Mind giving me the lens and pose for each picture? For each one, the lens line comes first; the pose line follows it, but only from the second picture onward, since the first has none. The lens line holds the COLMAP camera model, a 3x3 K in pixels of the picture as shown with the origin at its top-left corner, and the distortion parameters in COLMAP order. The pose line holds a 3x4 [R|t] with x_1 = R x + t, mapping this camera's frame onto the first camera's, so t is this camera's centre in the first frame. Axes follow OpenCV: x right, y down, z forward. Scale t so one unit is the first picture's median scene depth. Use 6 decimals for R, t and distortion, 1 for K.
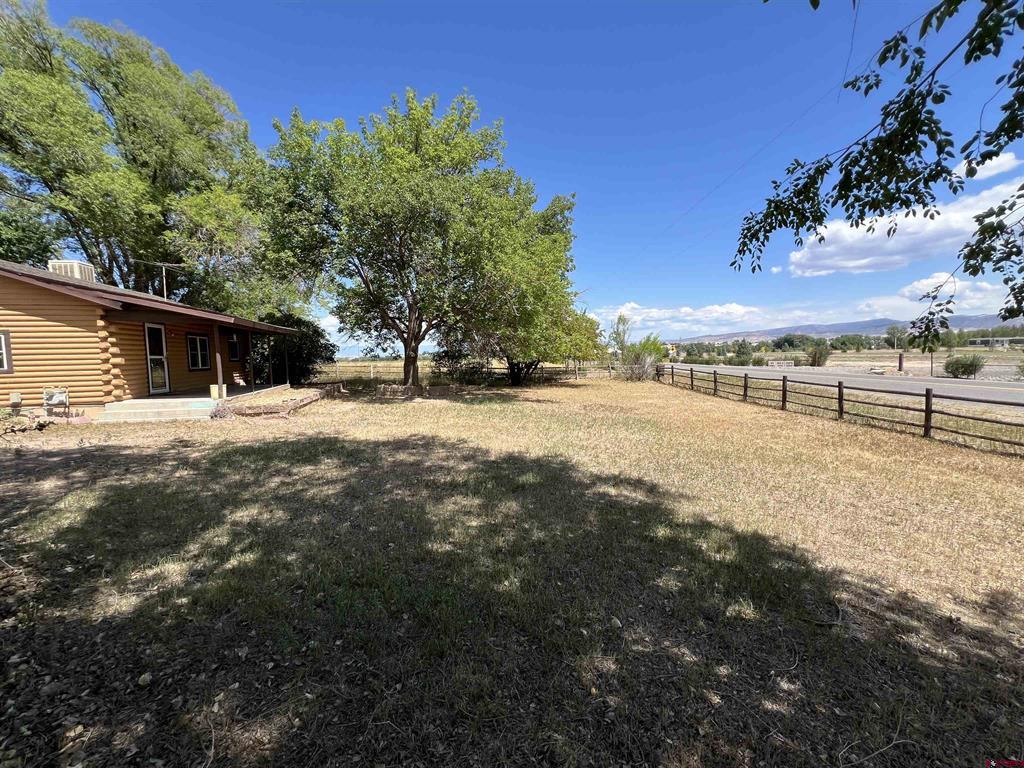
lens RADIAL K [[410.5, 0, 513.5], [0, 410.5, 383.7], [0, 0, 1]] dist [0.001788, 0.000240]
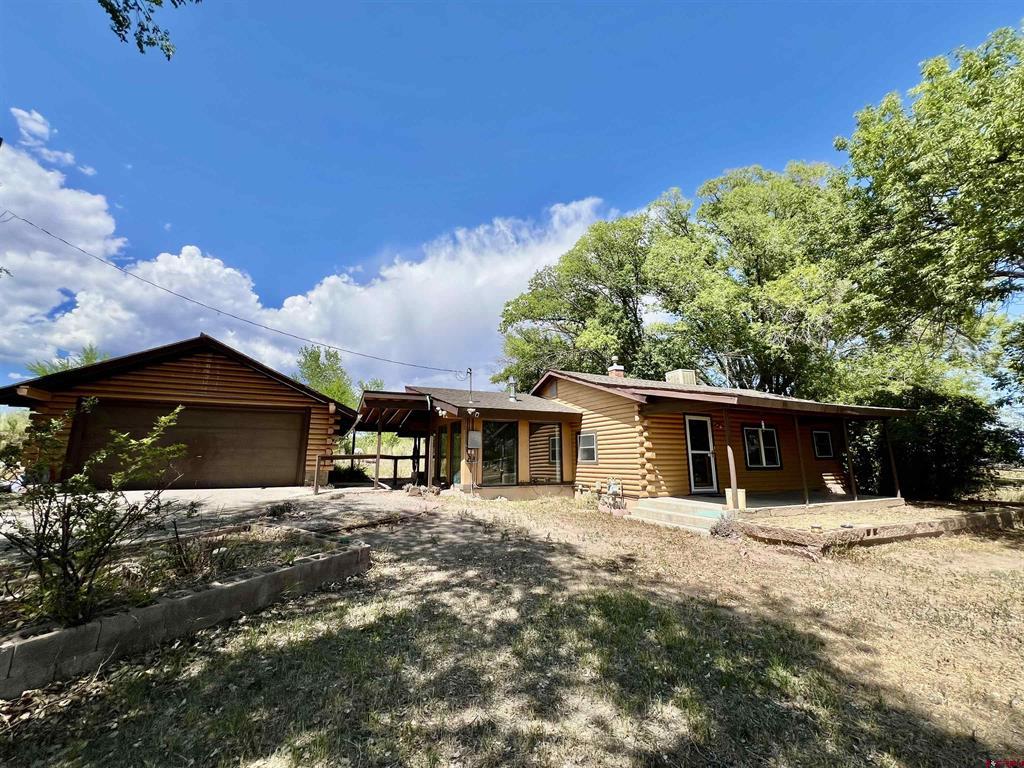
lens RADIAL K [[410.5, 0, 514.7], [0, 410.5, 381.0], [0, 0, 1]] dist [0.001788, 0.000240]
pose [[0.187382, -0.167732, -0.967861, -0.036668], [-0.072095, 0.980307, -0.183847, -0.024037], [0.979638, 0.104228, 0.171599, 0.463983]]
